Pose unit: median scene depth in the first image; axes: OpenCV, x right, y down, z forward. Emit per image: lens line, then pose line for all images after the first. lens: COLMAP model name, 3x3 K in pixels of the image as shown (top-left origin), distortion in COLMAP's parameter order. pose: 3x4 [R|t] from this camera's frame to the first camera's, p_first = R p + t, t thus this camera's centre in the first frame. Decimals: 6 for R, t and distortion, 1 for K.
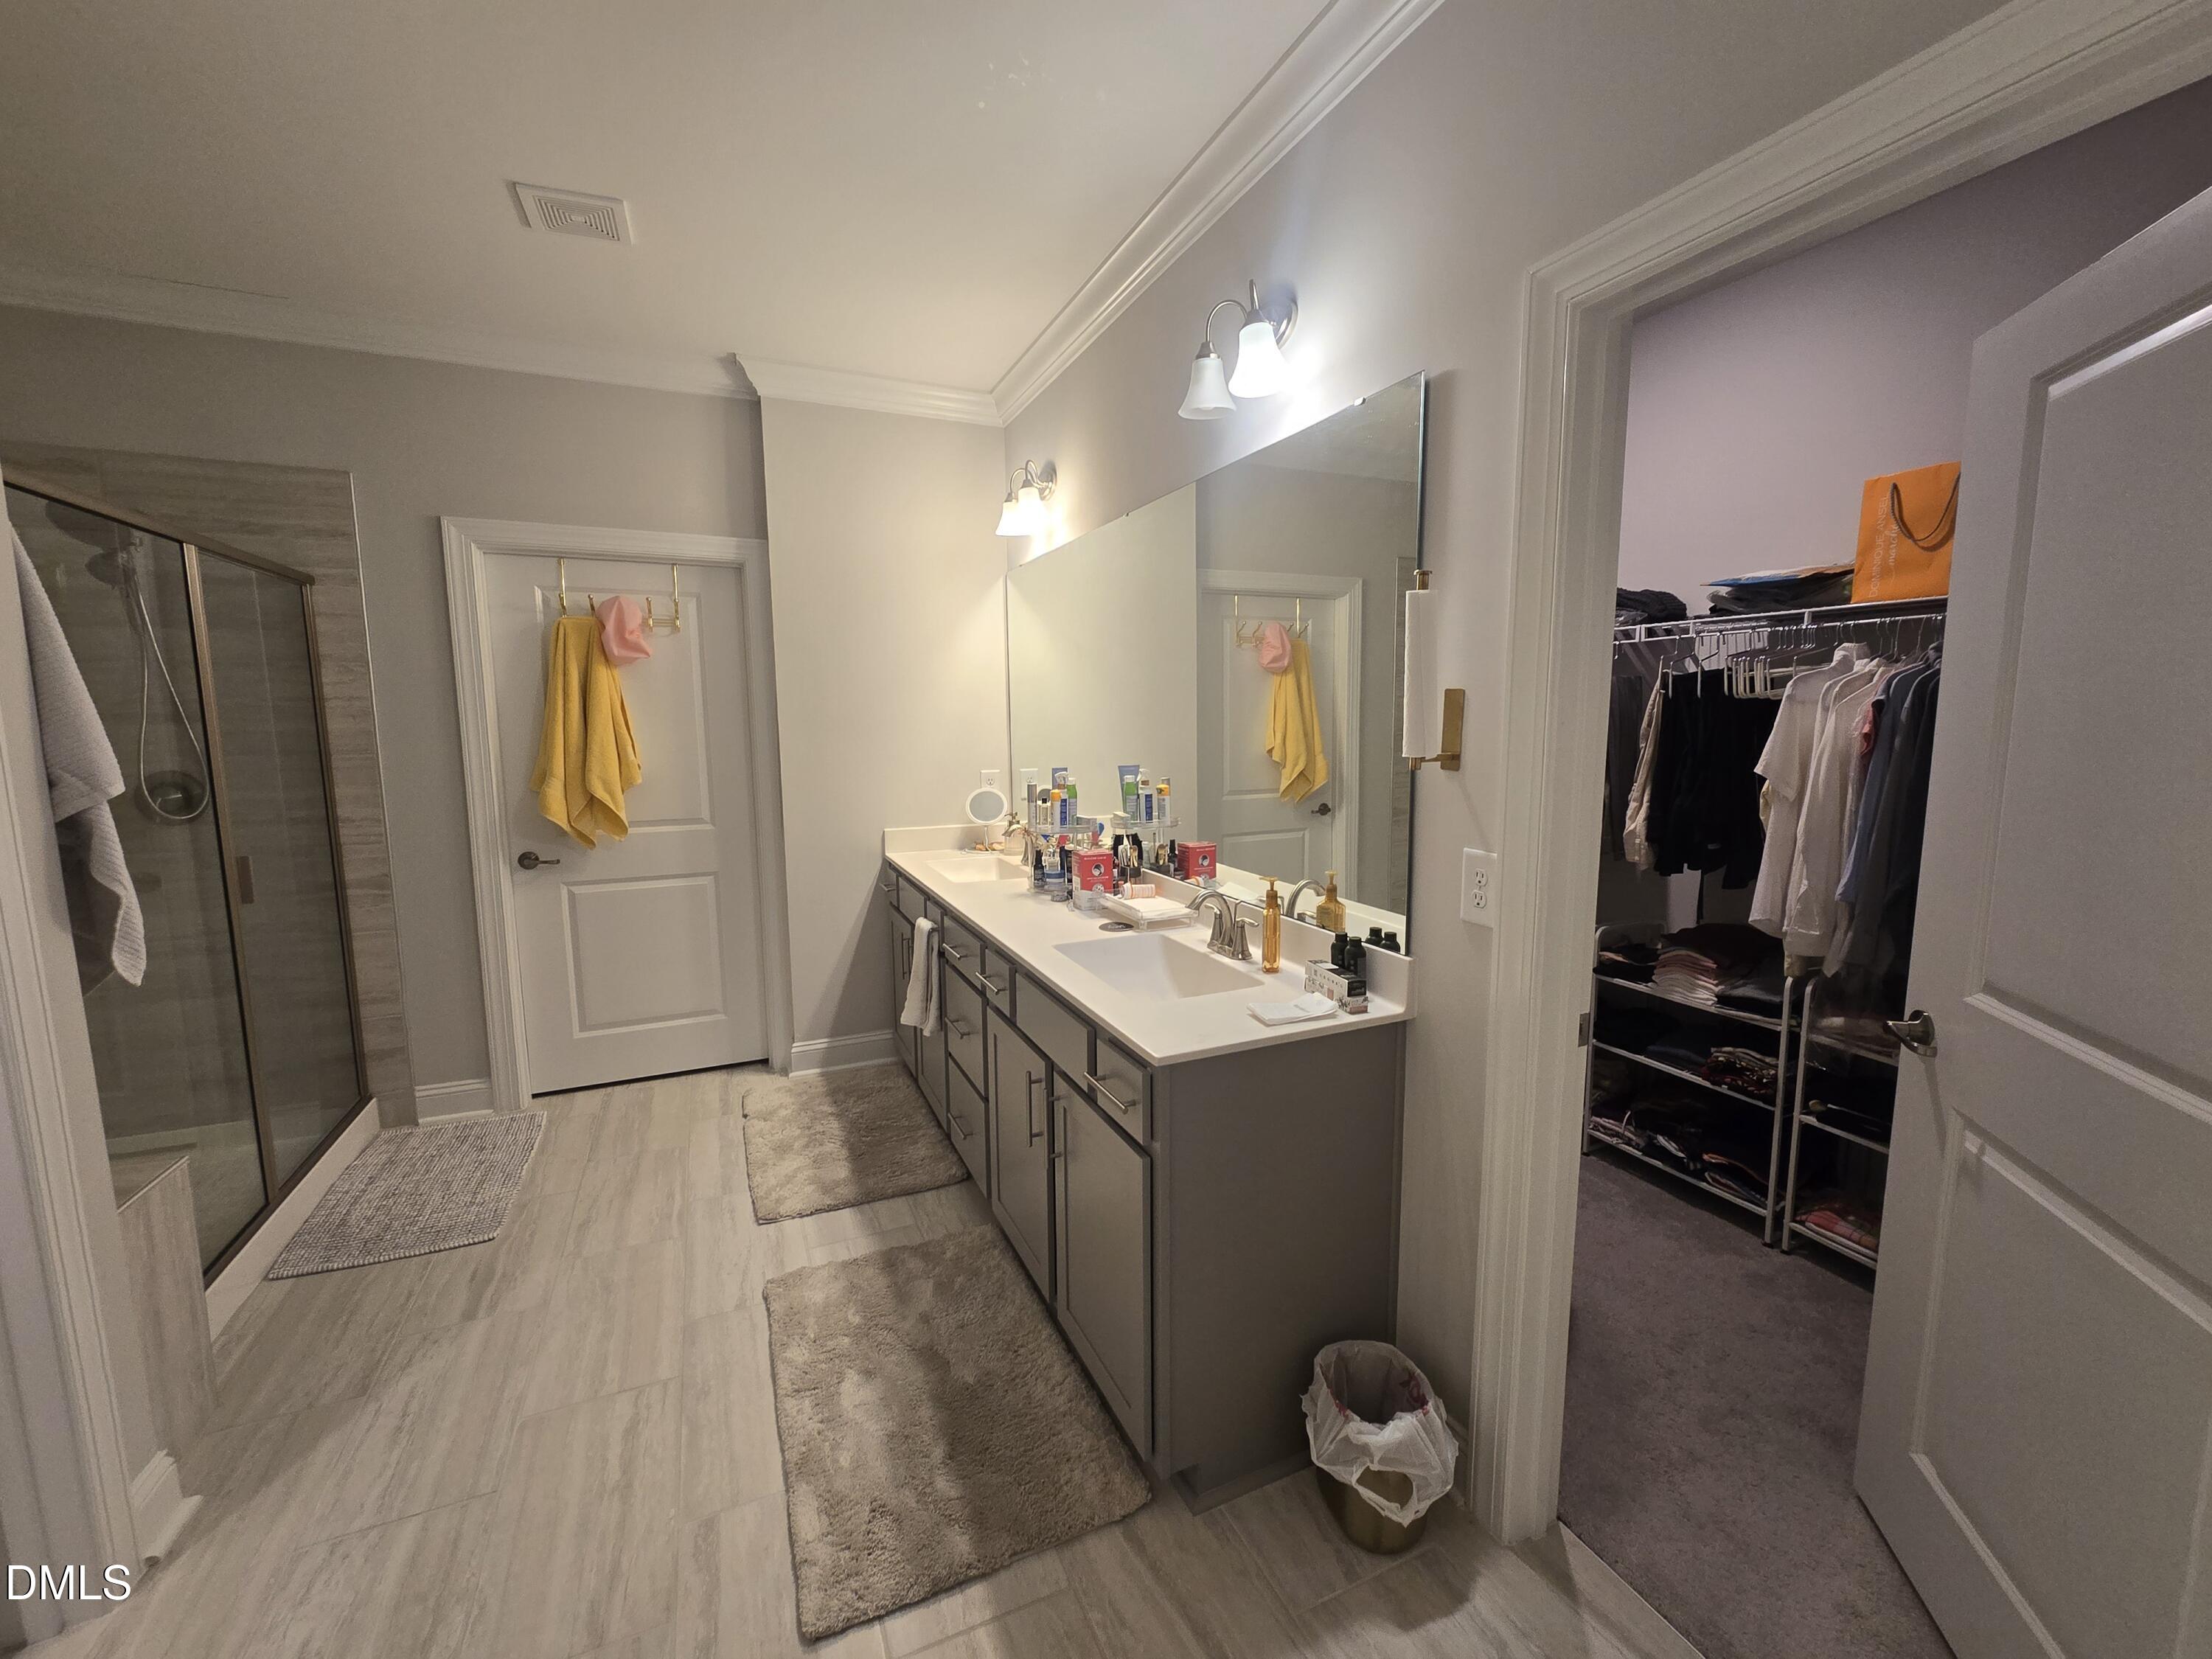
lens RADIAL K [[902.4, 0, 1129.9], [0, 902.4, 835.4], [0, 0, 1]] dist [-0.004270, -0.000143]
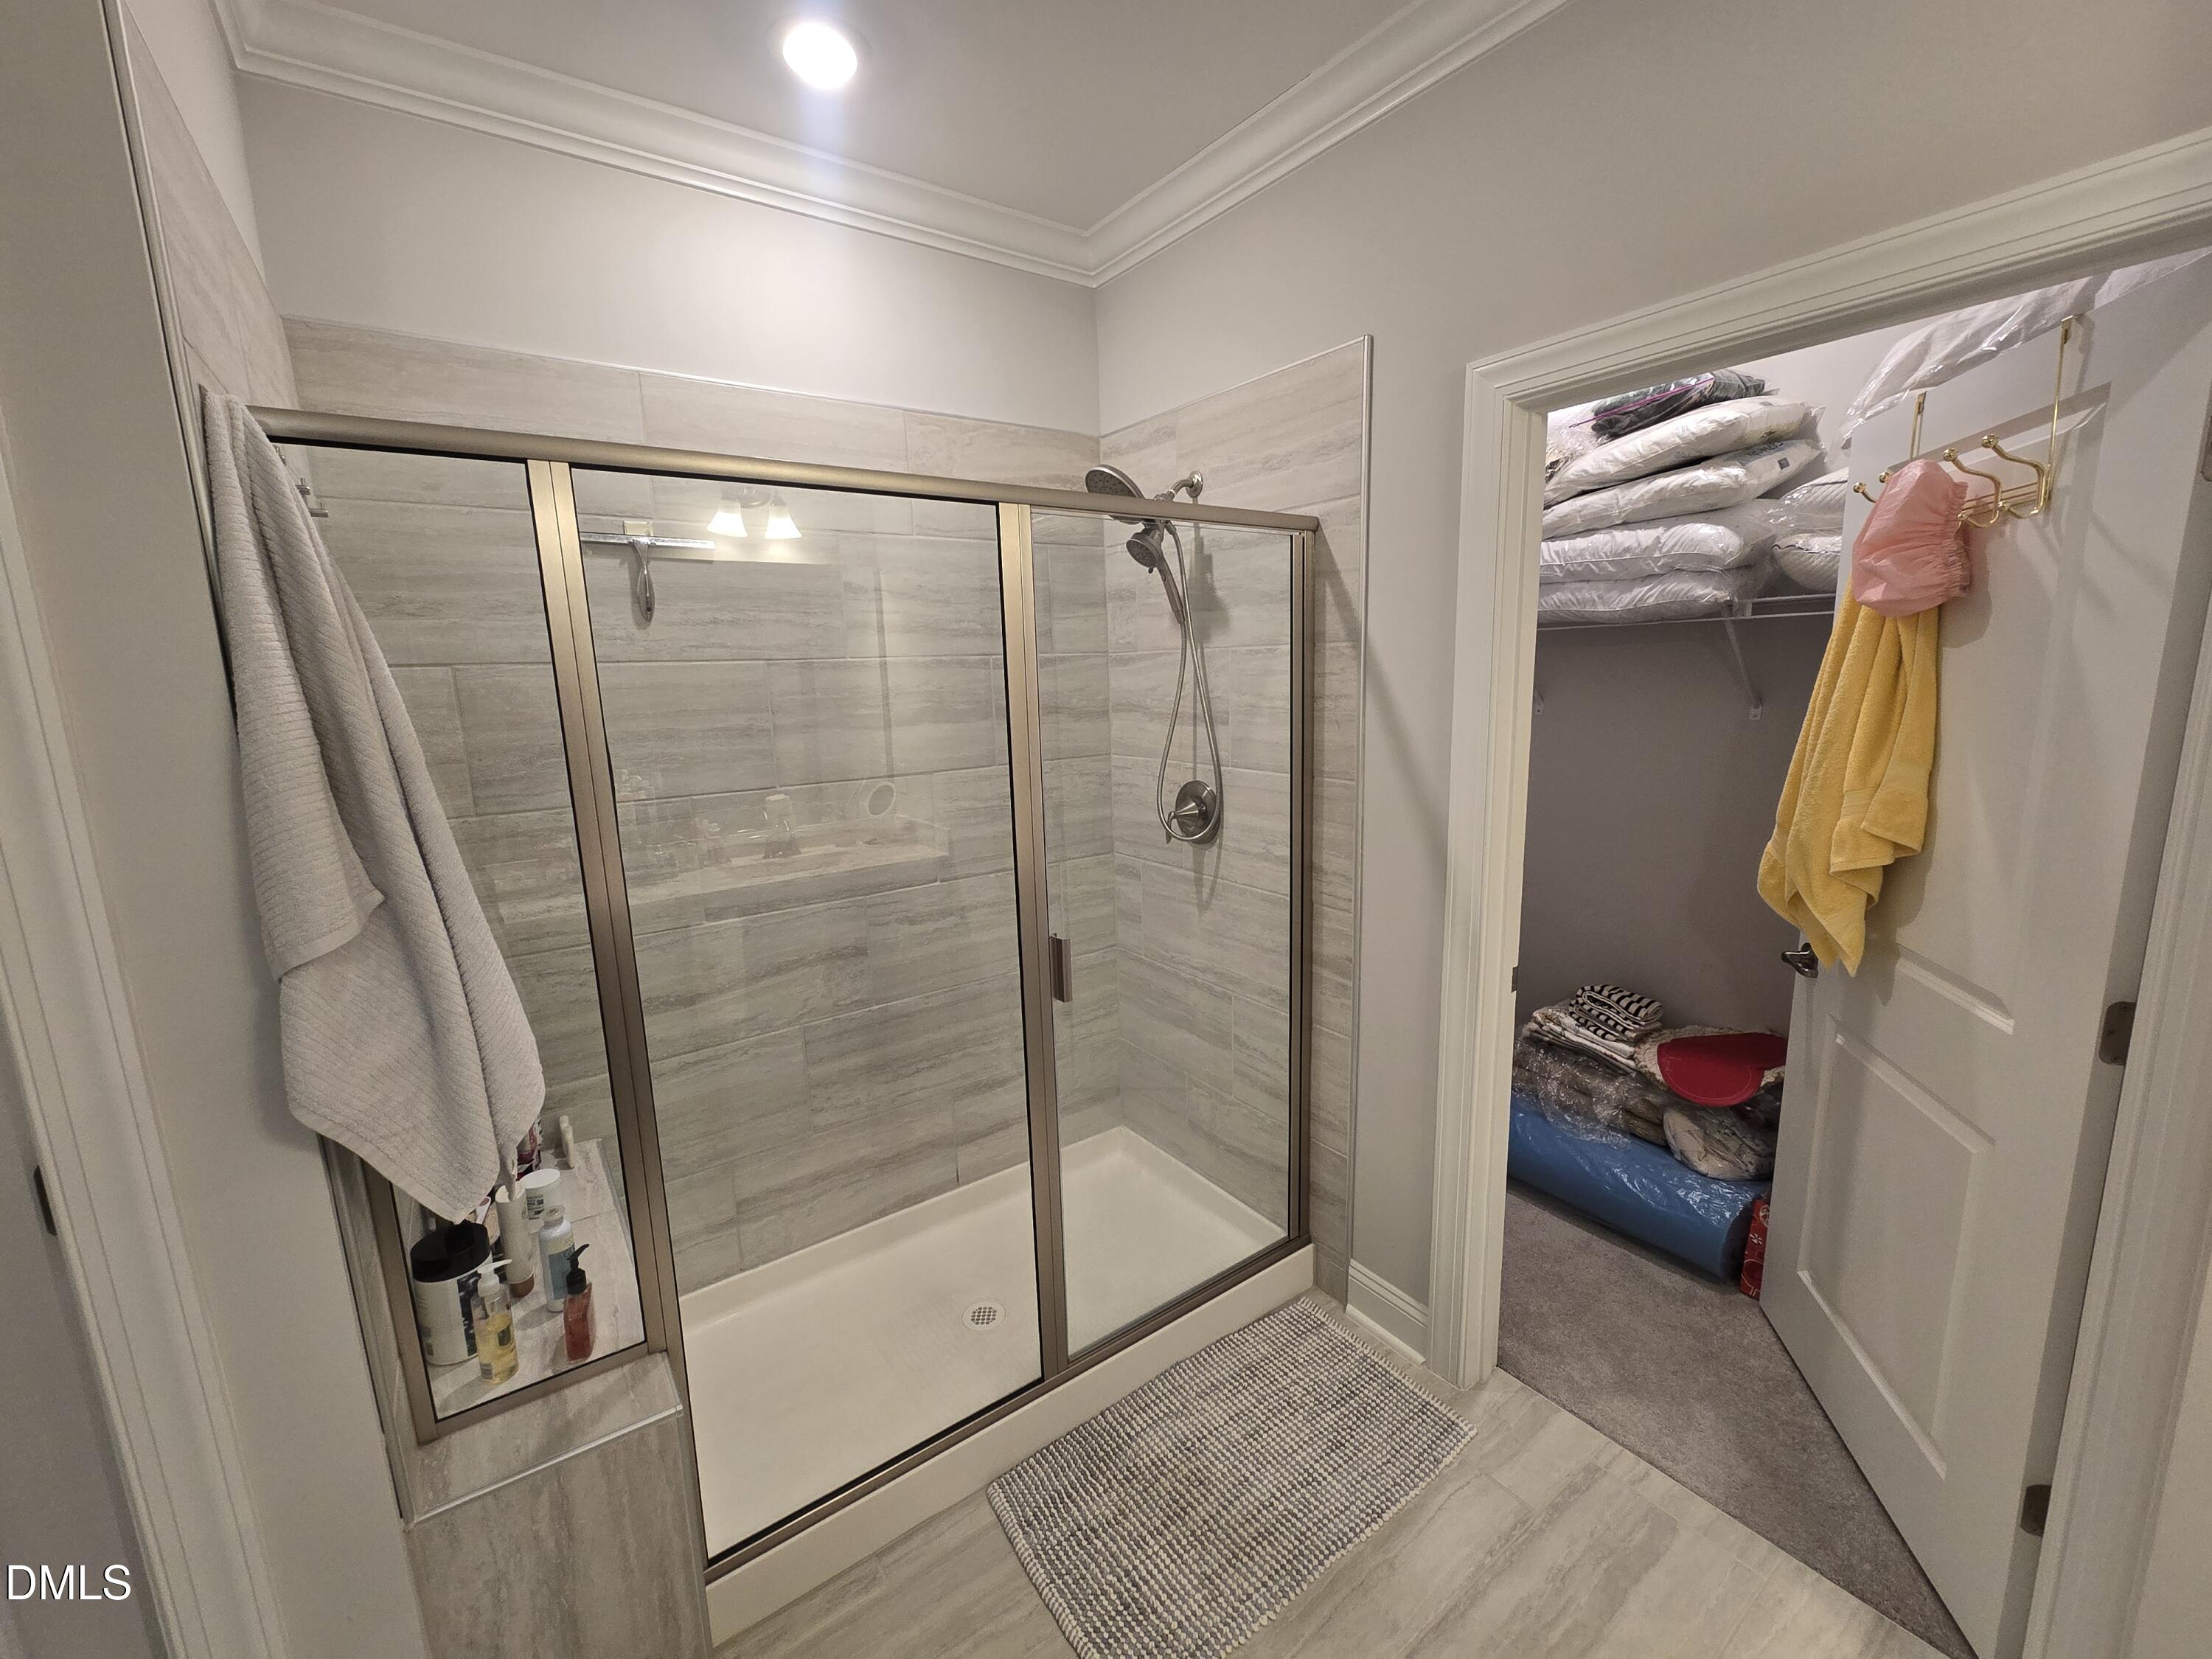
lens RADIAL K [[902.4, 0, 1109.6], [0, 902.4, 833.7], [0, 0, 1]] dist [-0.004270, -0.000143]
pose [[0.182599, 0.173461, -0.967765, -0.206913], [-0.098625, 0.982580, 0.157508, -0.127325], [0.978228, 0.066685, 0.196526, 0.635667]]
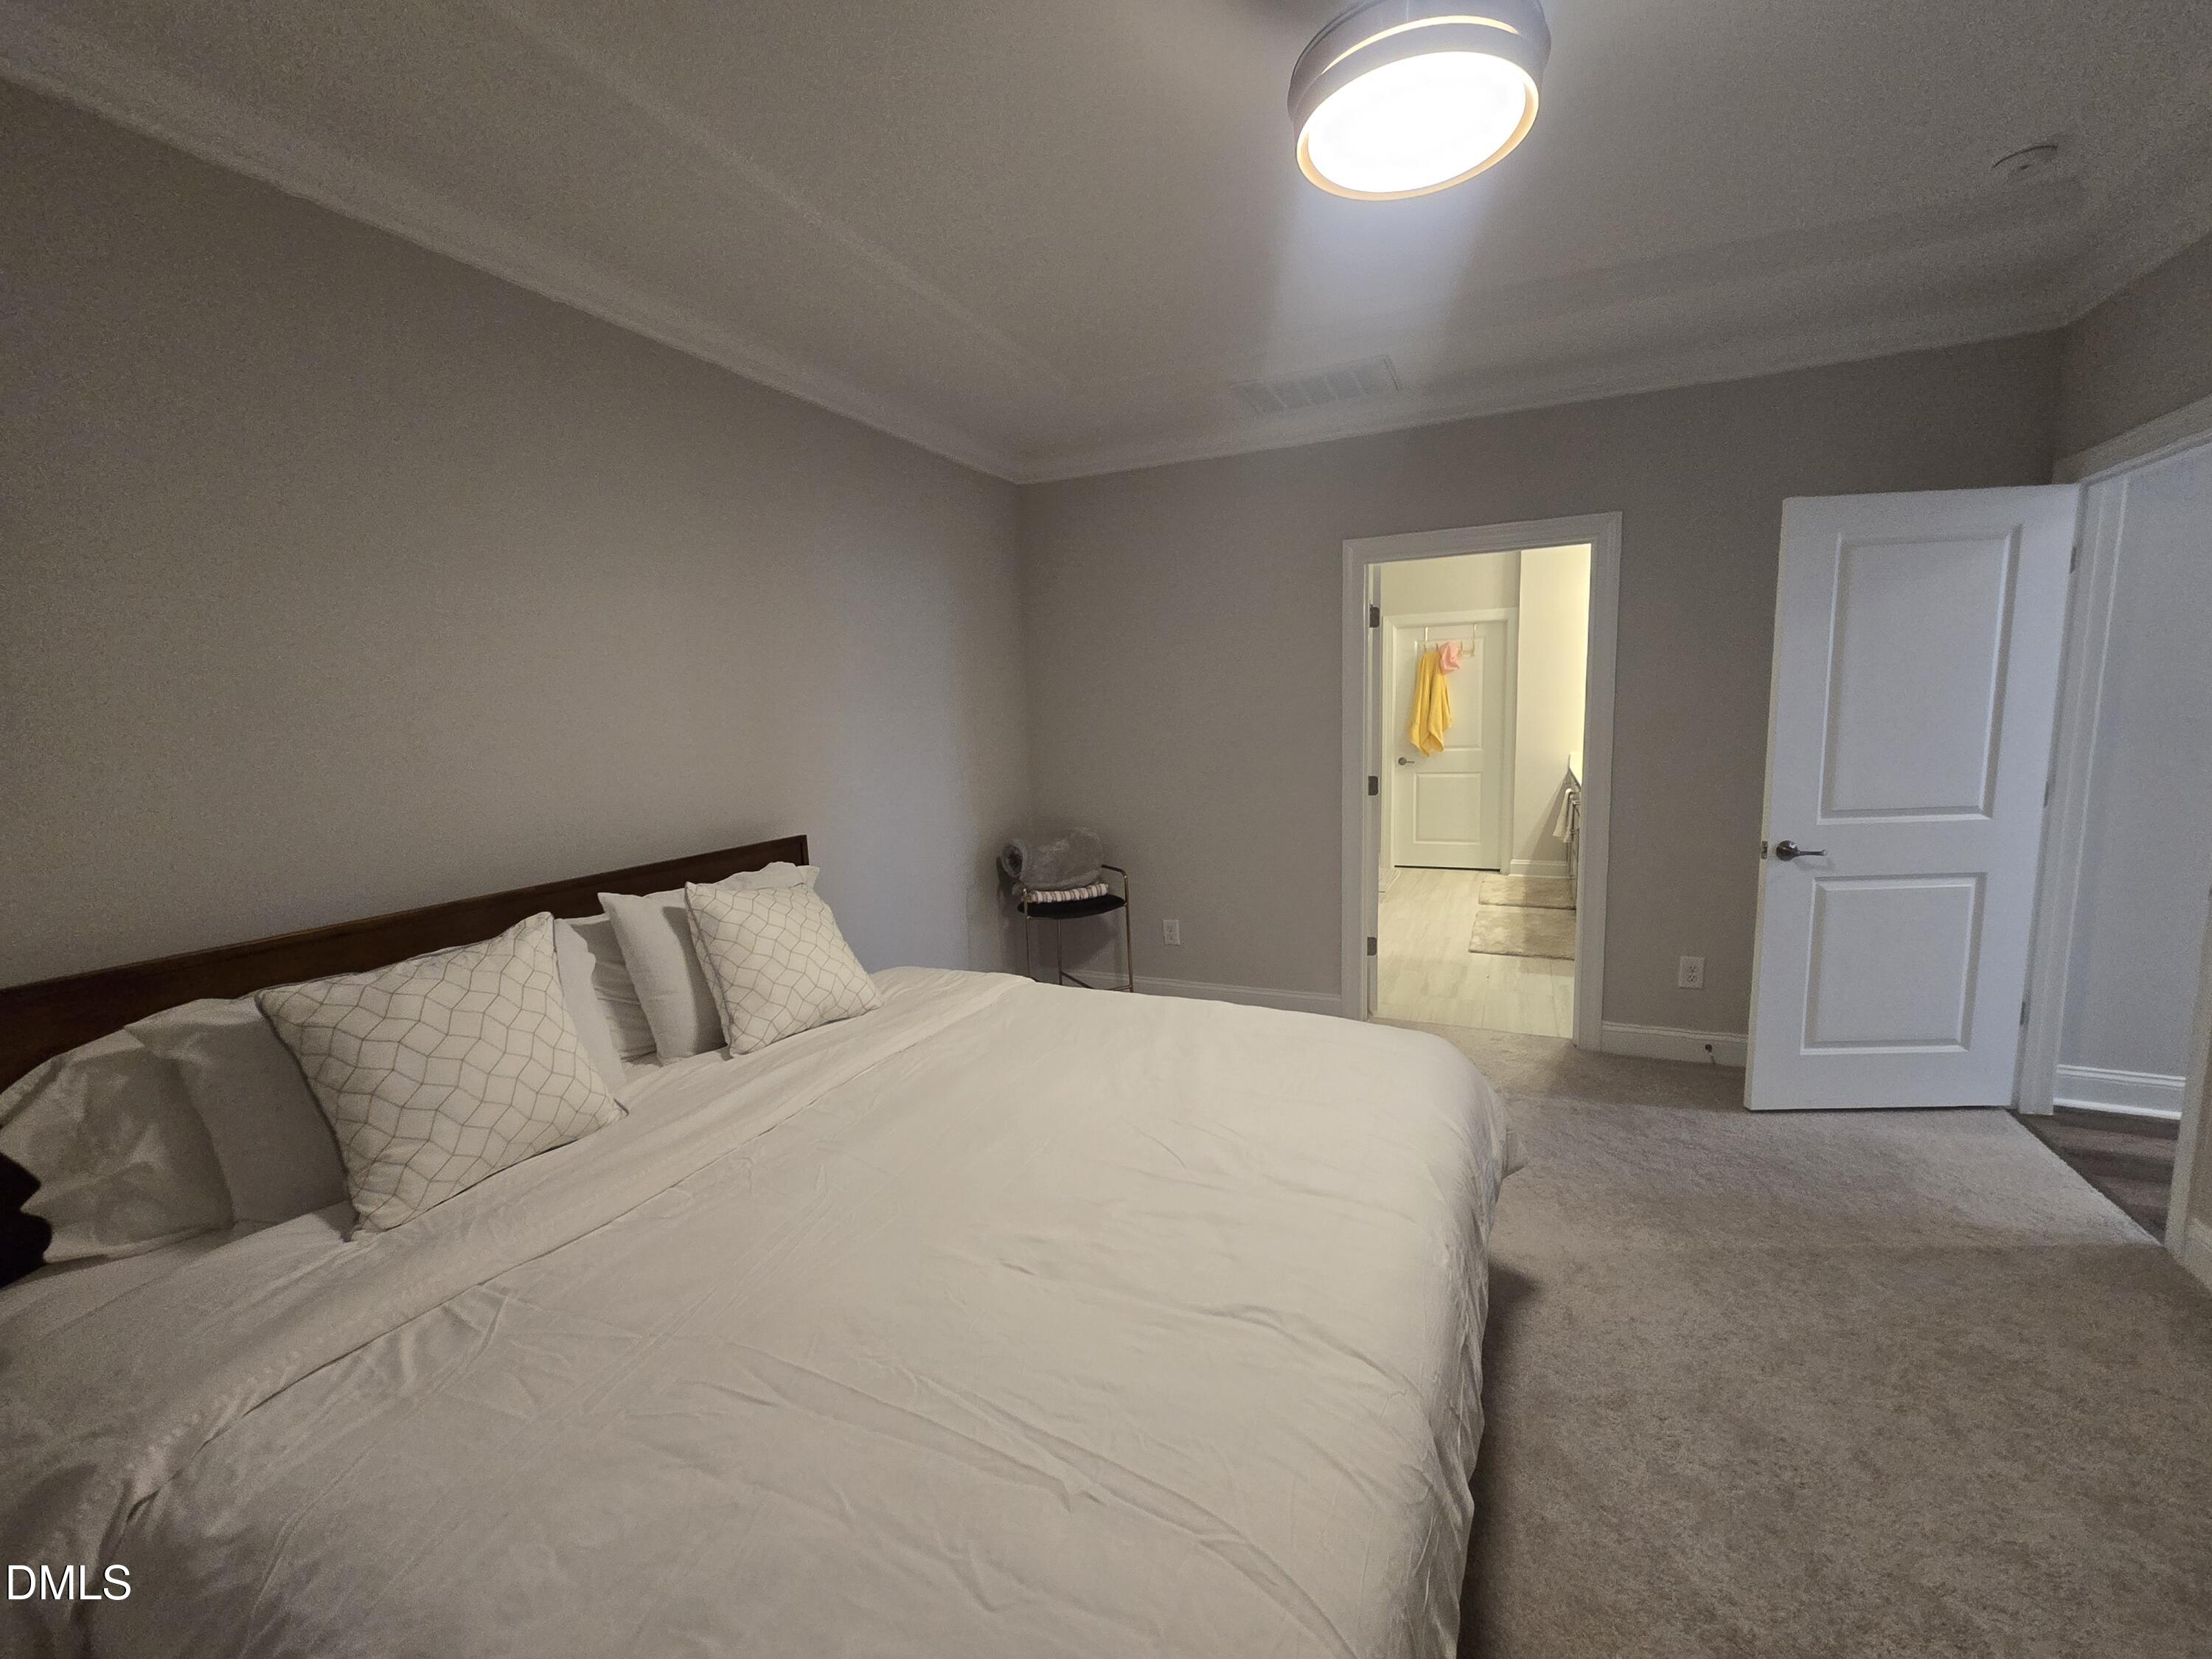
lens RADIAL K [[902.4, 0, 1120.0], [0, 902.4, 840.9], [0, 0, 1]] dist [-0.004270, -0.000143]
pose [[0.659524, 0.094077, -0.745773, 0.584003], [-0.060500, 0.995562, 0.072084, 0.107535], [0.749245, -0.002422, 0.662288, -1.049340]]
